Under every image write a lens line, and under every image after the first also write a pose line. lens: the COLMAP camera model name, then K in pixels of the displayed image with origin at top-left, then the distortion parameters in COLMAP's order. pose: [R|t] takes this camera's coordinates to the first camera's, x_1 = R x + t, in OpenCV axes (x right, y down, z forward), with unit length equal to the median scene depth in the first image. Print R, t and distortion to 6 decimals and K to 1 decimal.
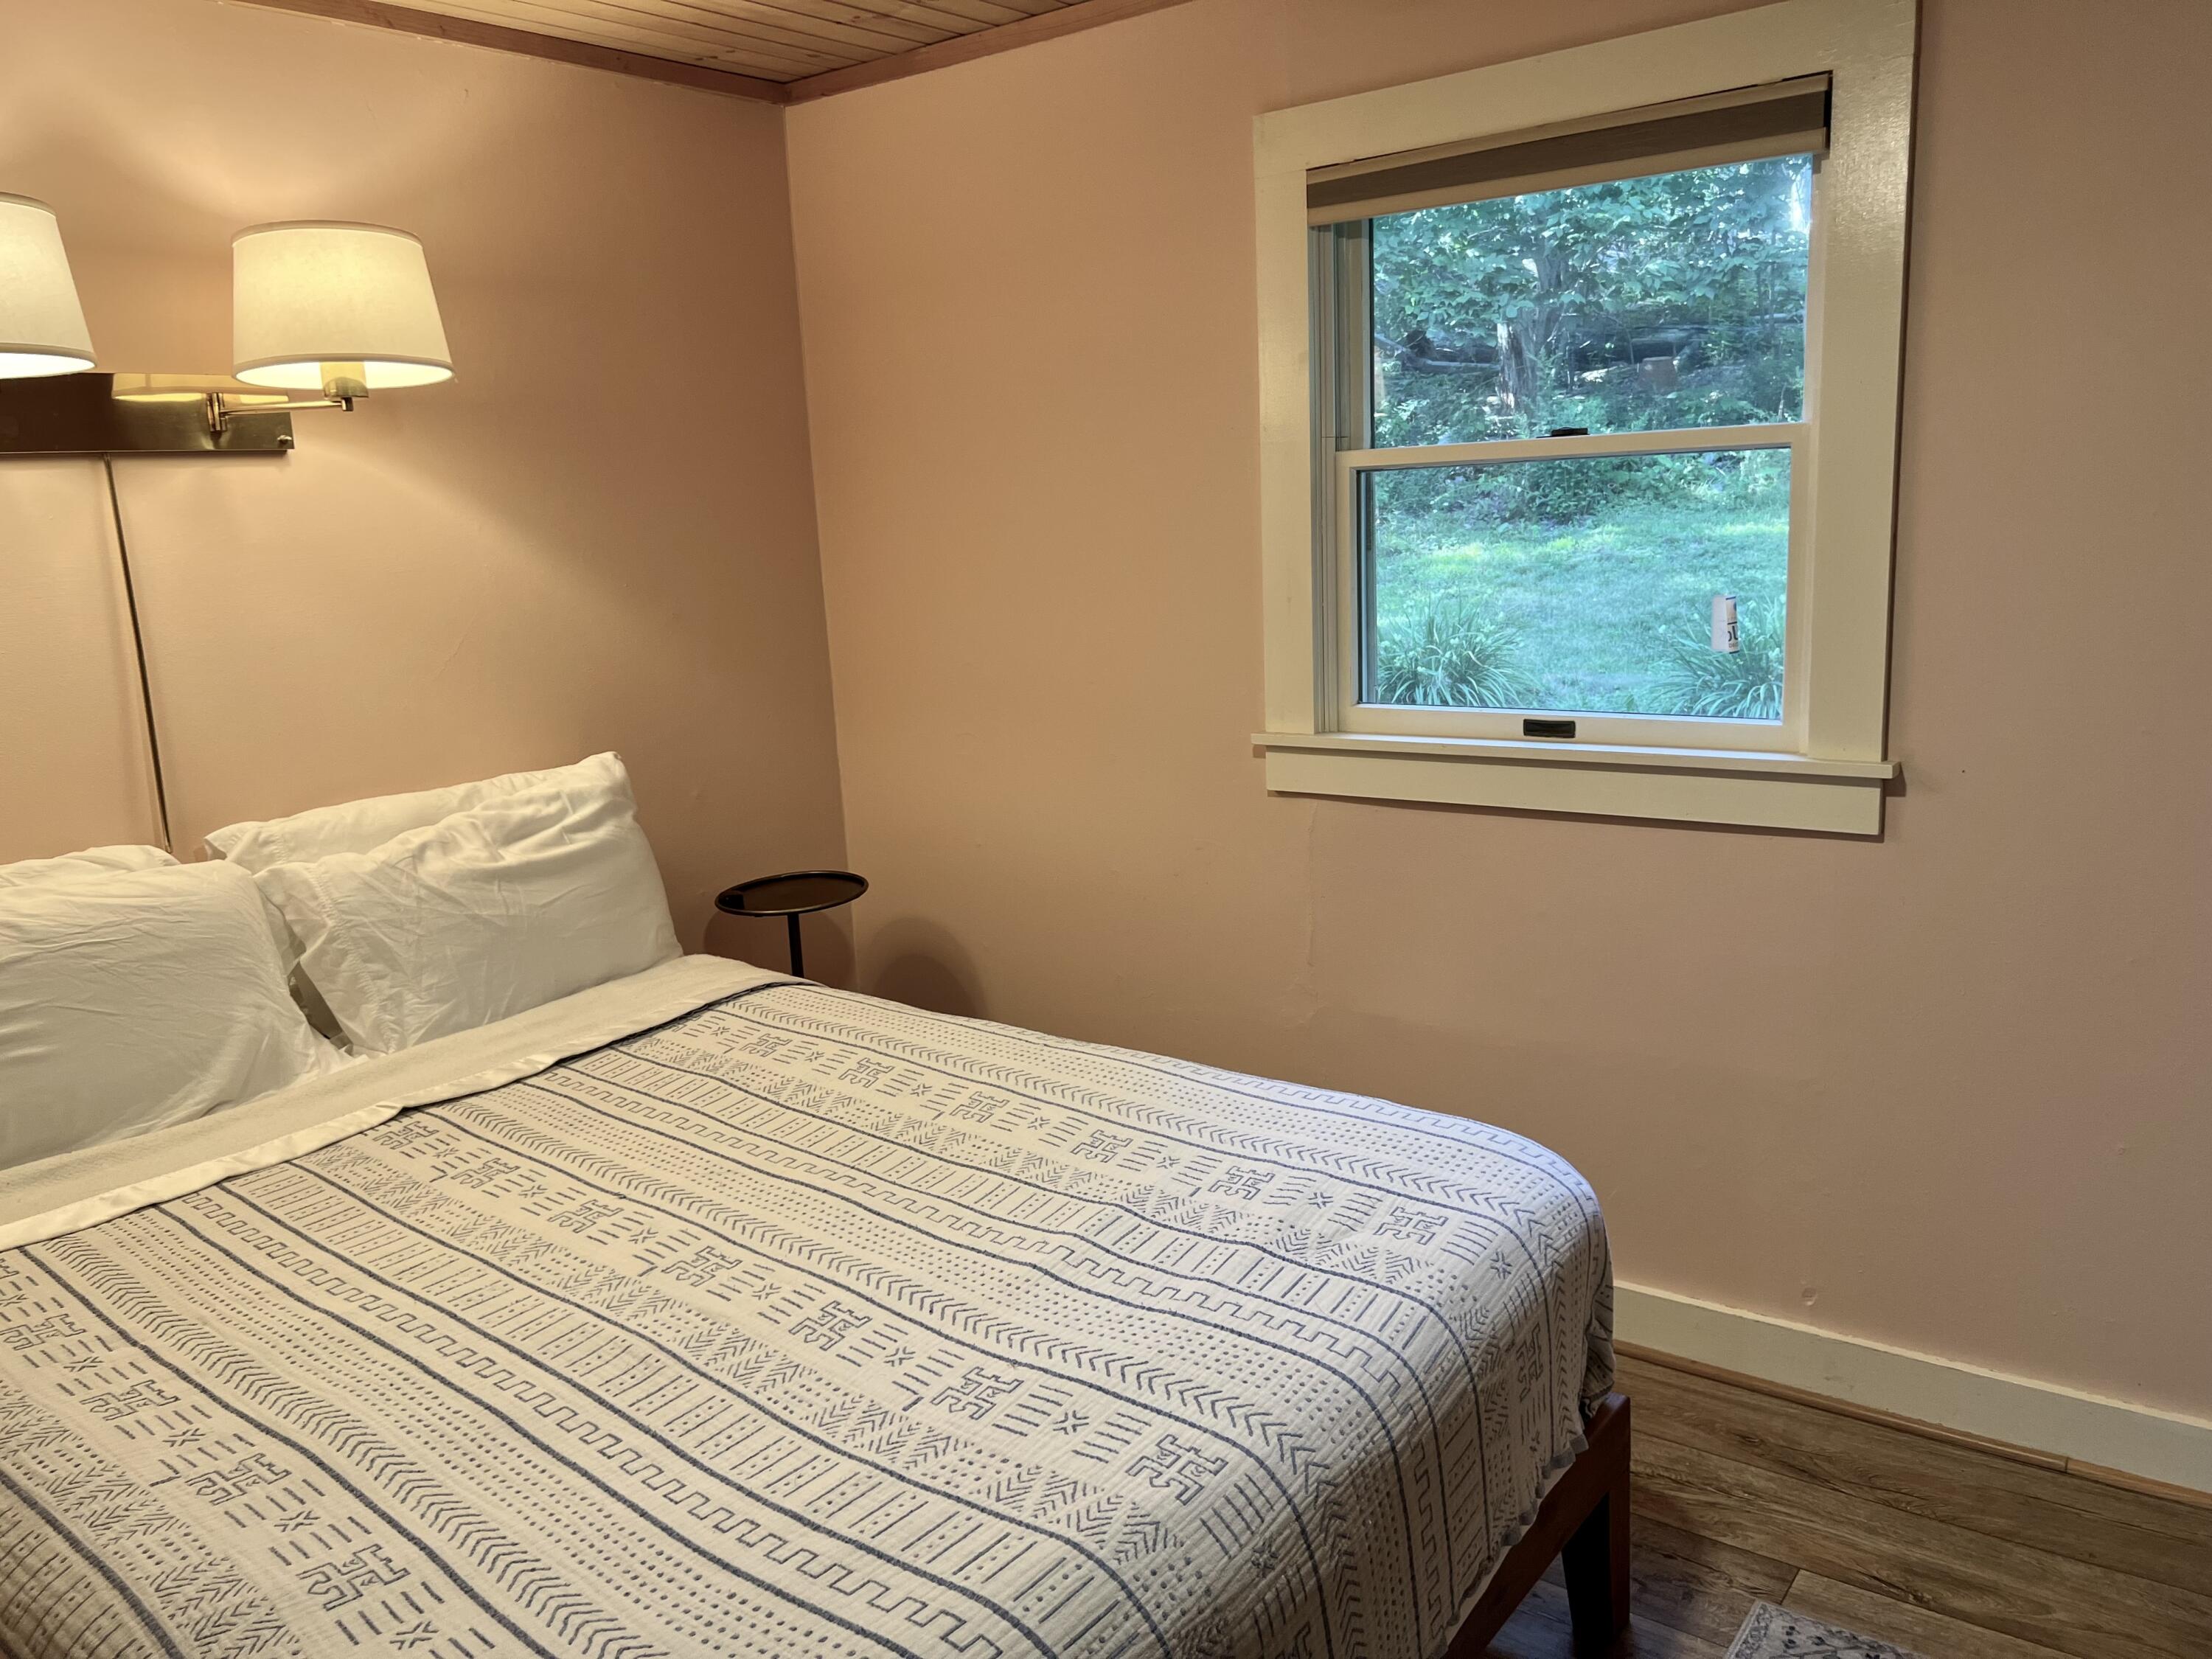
lens RADIAL K [[1663.0, 0, 1125.8], [0, 1663.0, 821.5], [0, 0, 1]] dist [0.065333, -0.078195]
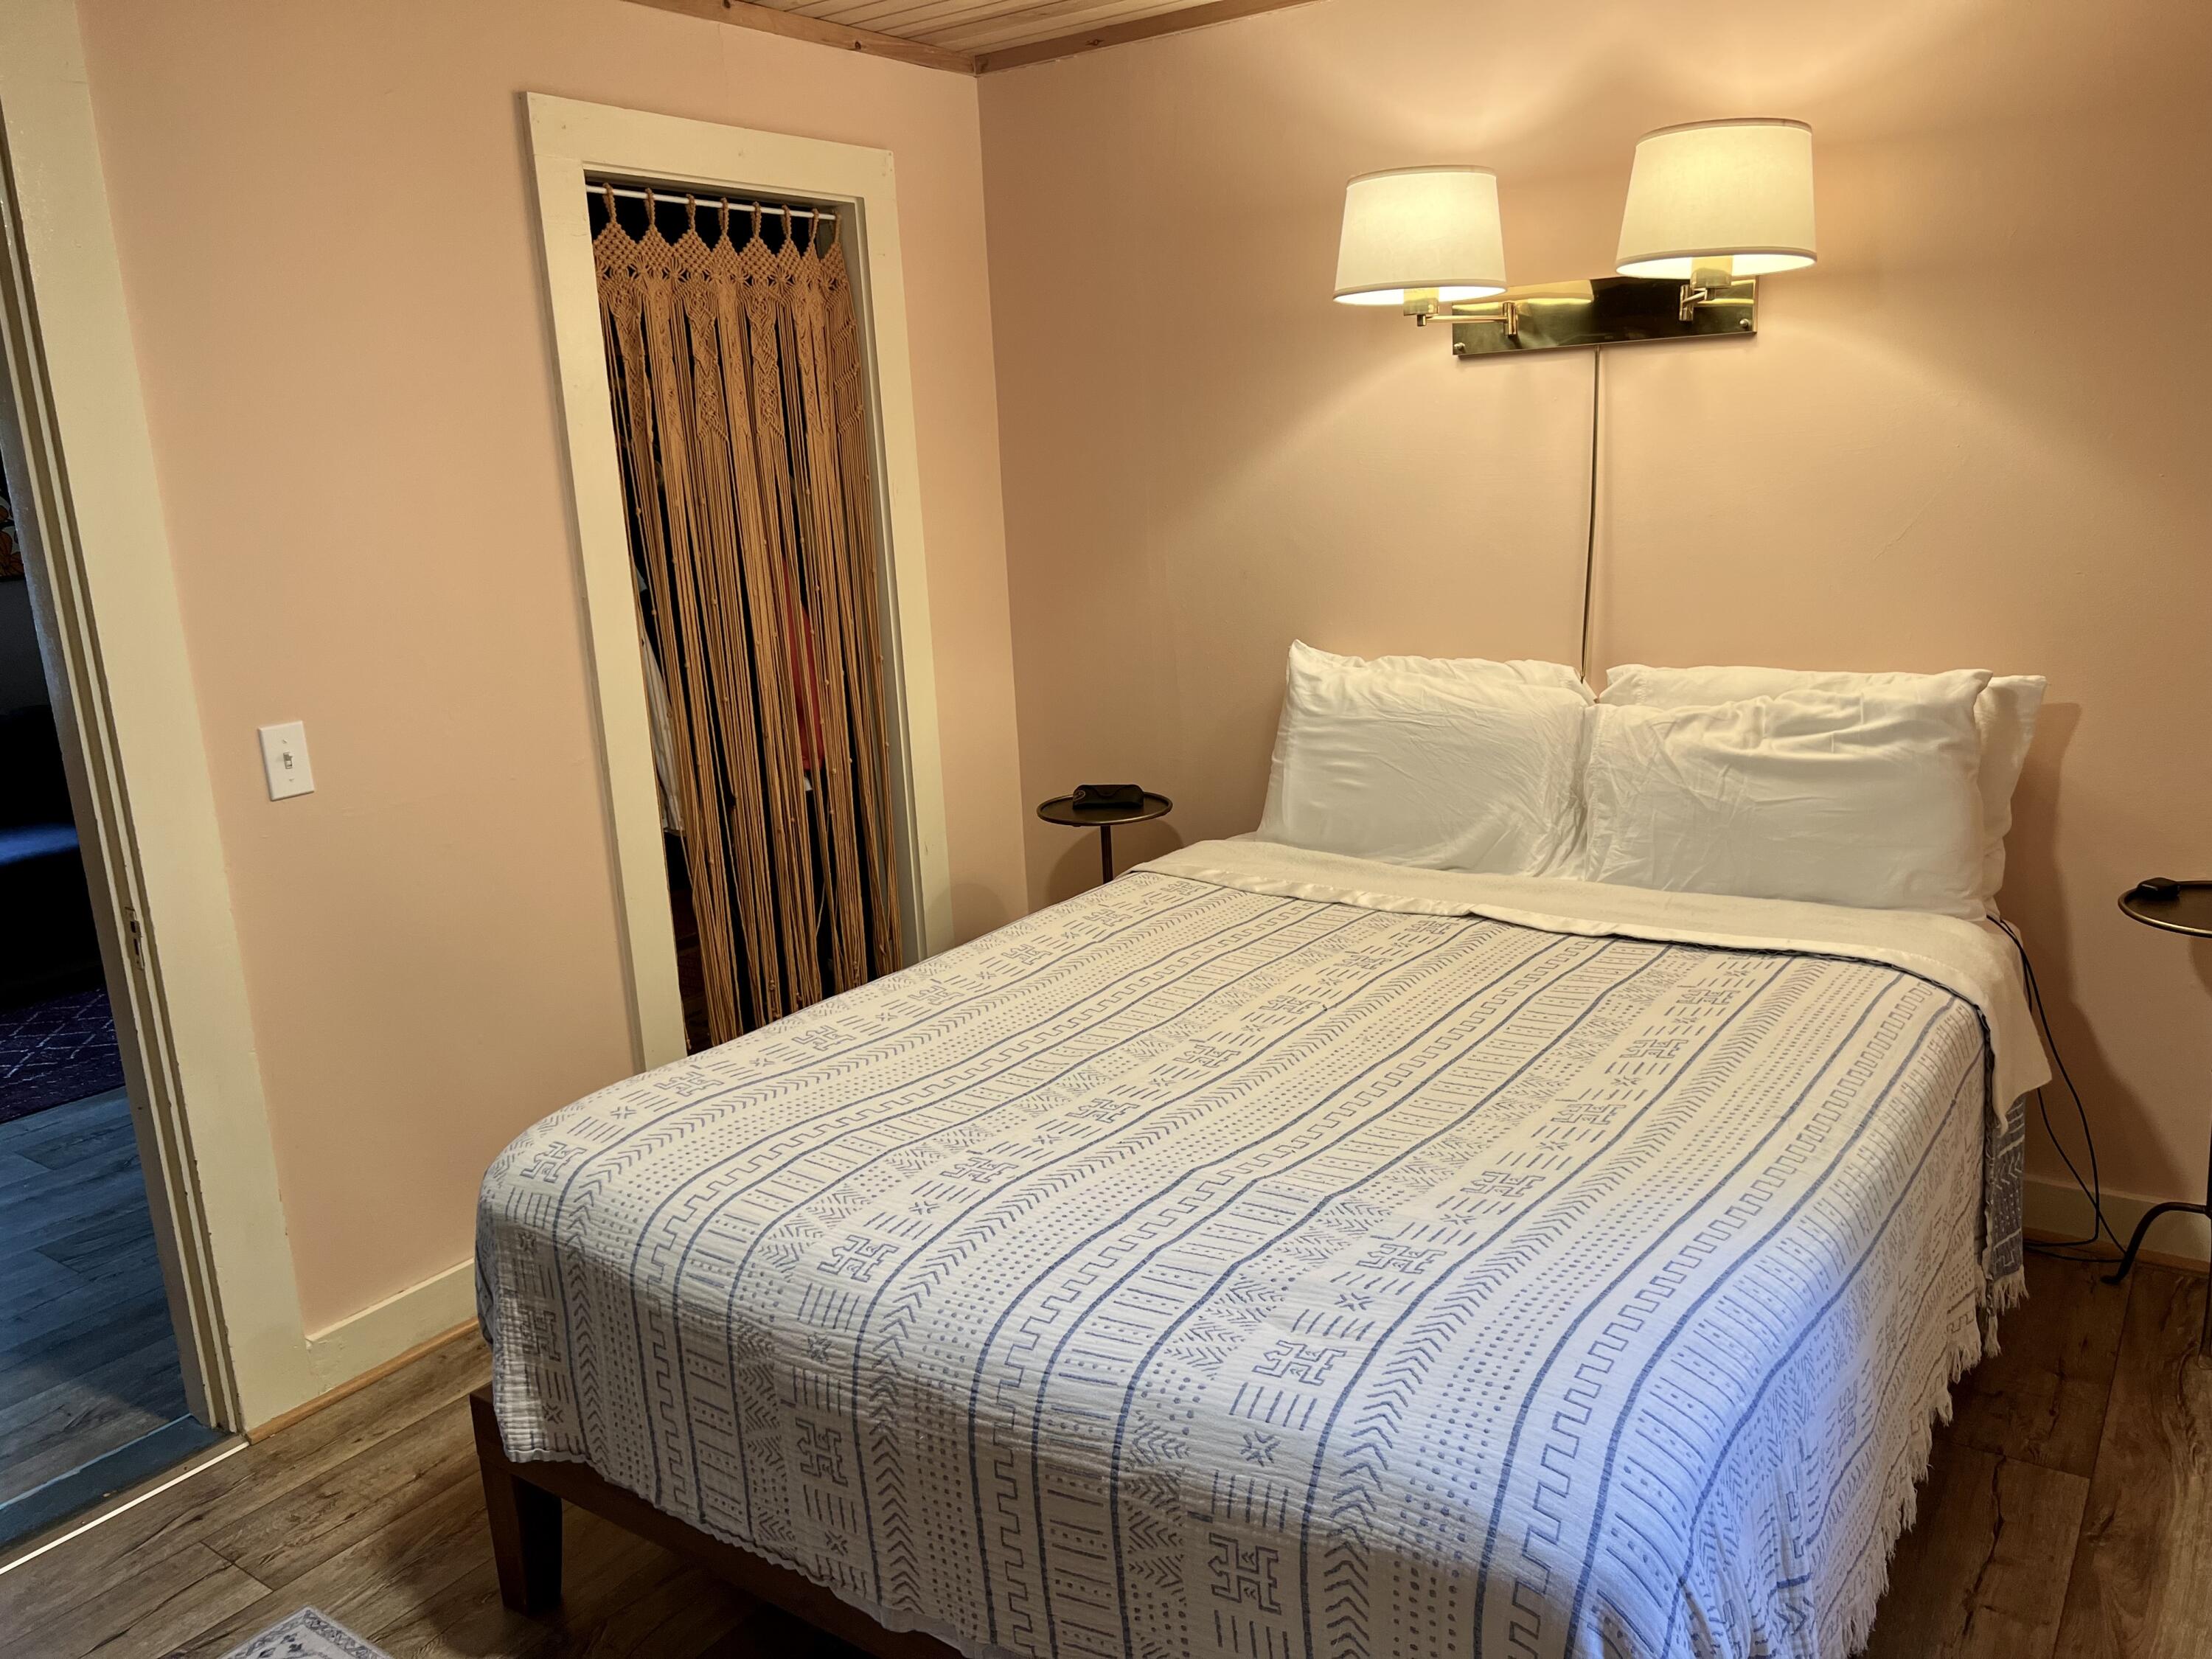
lens RADIAL K [[1663.0, 0, 1087.0], [0, 1663.0, 819.3], [0, 0, 1]] dist [0.065333, -0.078195]
pose [[0.046742, 0.272397, -0.961049, 0.782565], [-0.148034, 0.953366, 0.263019, -0.189378], [0.987877, 0.129974, 0.084886, 0.698980]]
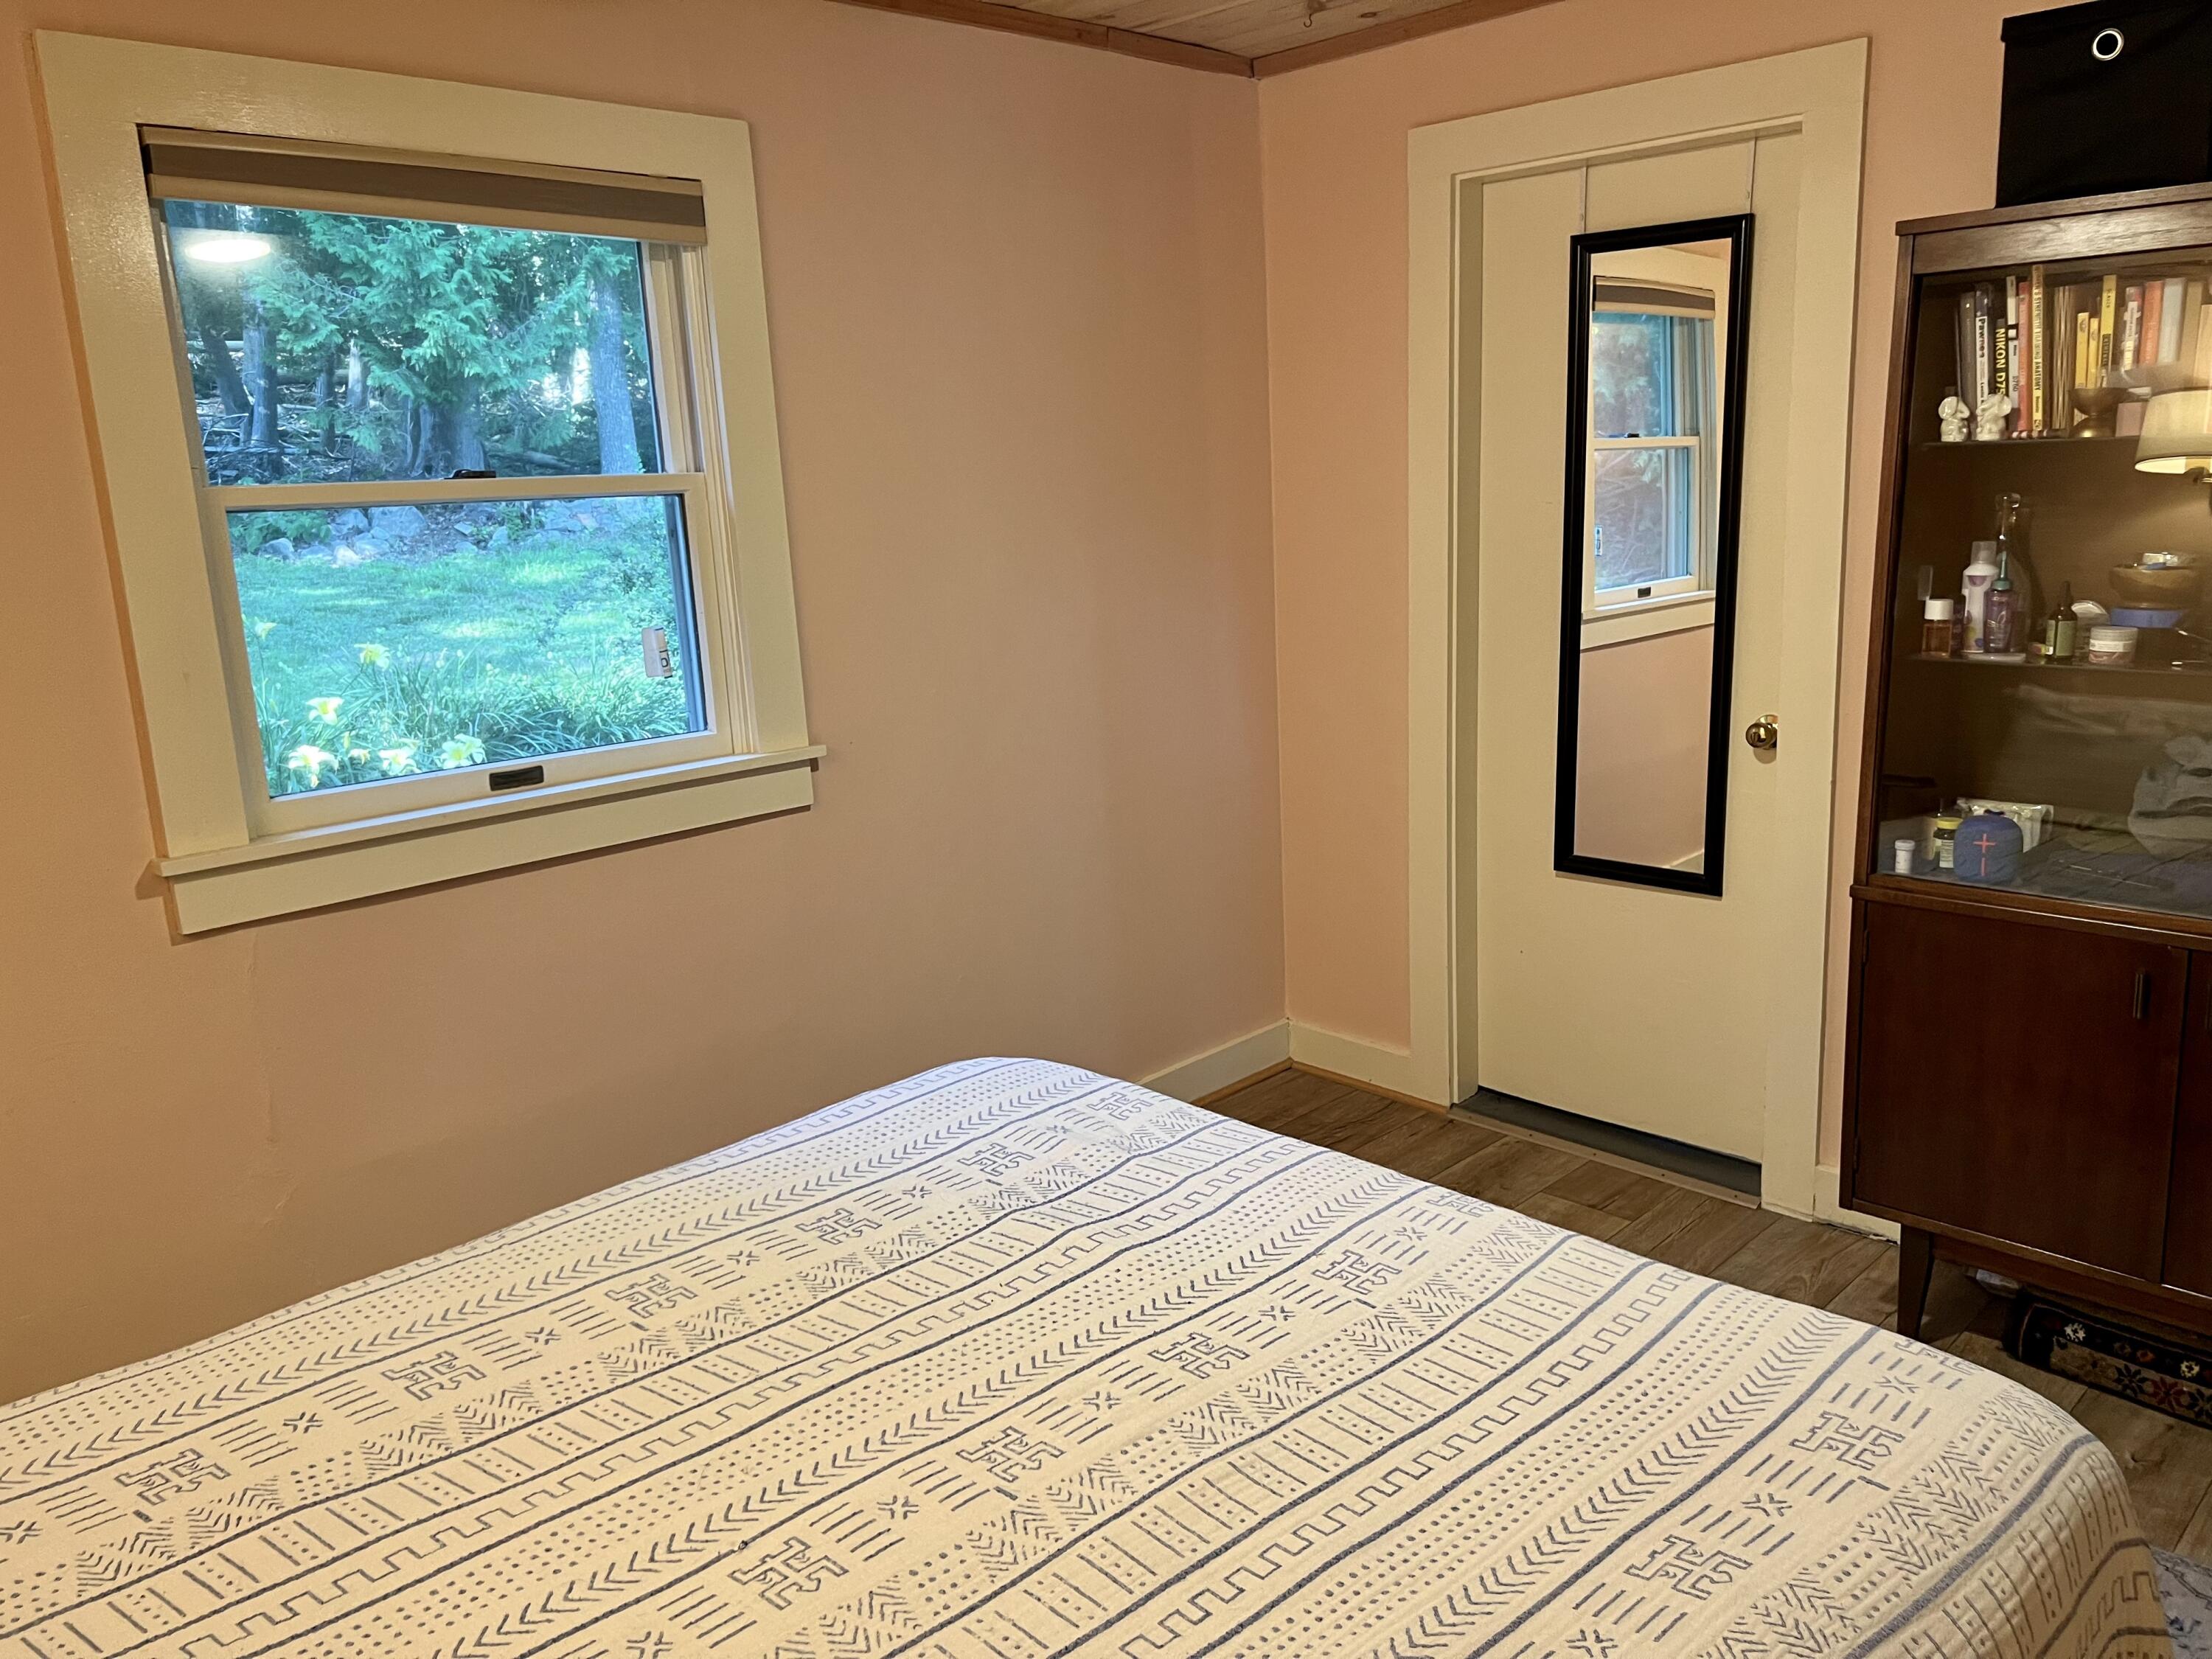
lens RADIAL K [[1663.0, 0, 1112.0], [0, 1663.0, 832.8], [0, 0, 1]] dist [0.065333, -0.078195]
pose [[0.125778, -0.166404, 0.978003, -0.864267], [0.231852, 0.963462, 0.134112, -0.099320], [-0.964585, 0.209884, 0.159763, 0.682202]]
